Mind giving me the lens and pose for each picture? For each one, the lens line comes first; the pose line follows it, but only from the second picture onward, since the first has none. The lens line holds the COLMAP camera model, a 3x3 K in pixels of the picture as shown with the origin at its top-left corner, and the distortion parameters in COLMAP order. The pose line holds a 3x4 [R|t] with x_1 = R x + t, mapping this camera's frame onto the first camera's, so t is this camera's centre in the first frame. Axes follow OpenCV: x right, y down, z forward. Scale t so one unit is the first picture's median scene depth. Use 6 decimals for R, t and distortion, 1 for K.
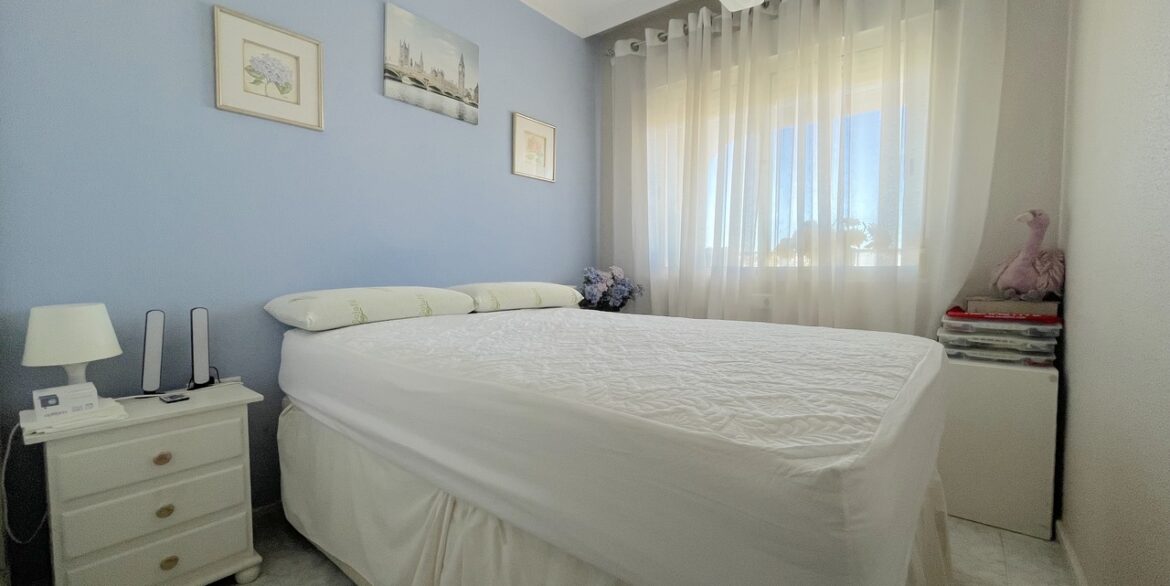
lens RADIAL K [[464.0, 0, 585.6], [0, 464.0, 297.8], [0, 0, 1]] dist [-0.002236, -0.000187]
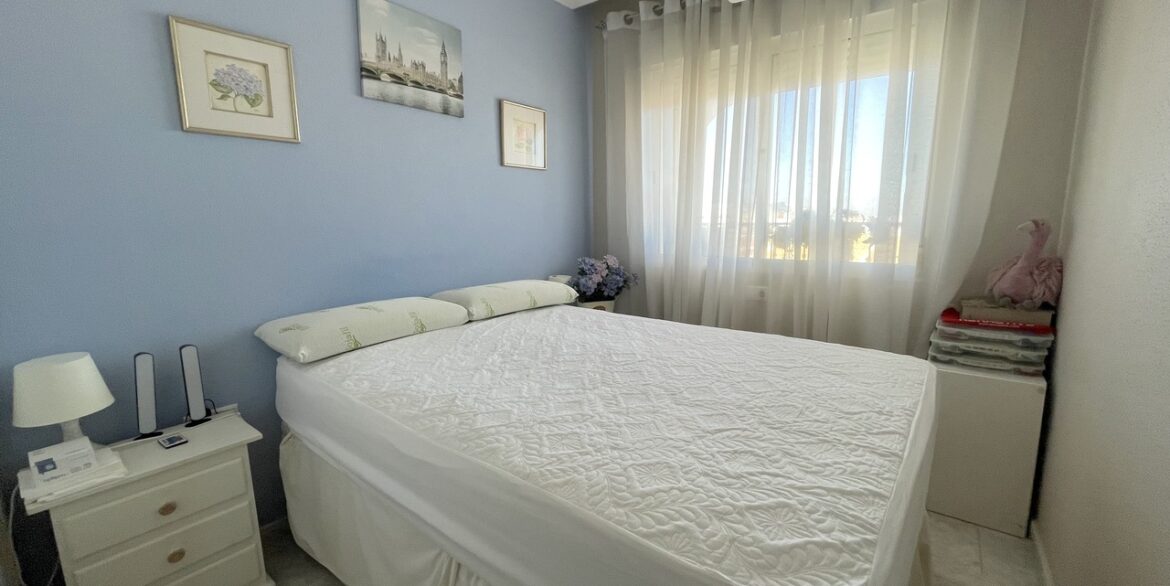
lens RADIAL K [[464.0, 0, 585.2], [0, 464.0, 290.3], [0, 0, 1]] dist [-0.002236, -0.000187]
pose [[0.999767, -0.017477, 0.012698, -0.003266], [0.016018, 0.994115, 0.107136, -0.161079], [-0.014496, -0.106908, 0.994163, 0.022372]]
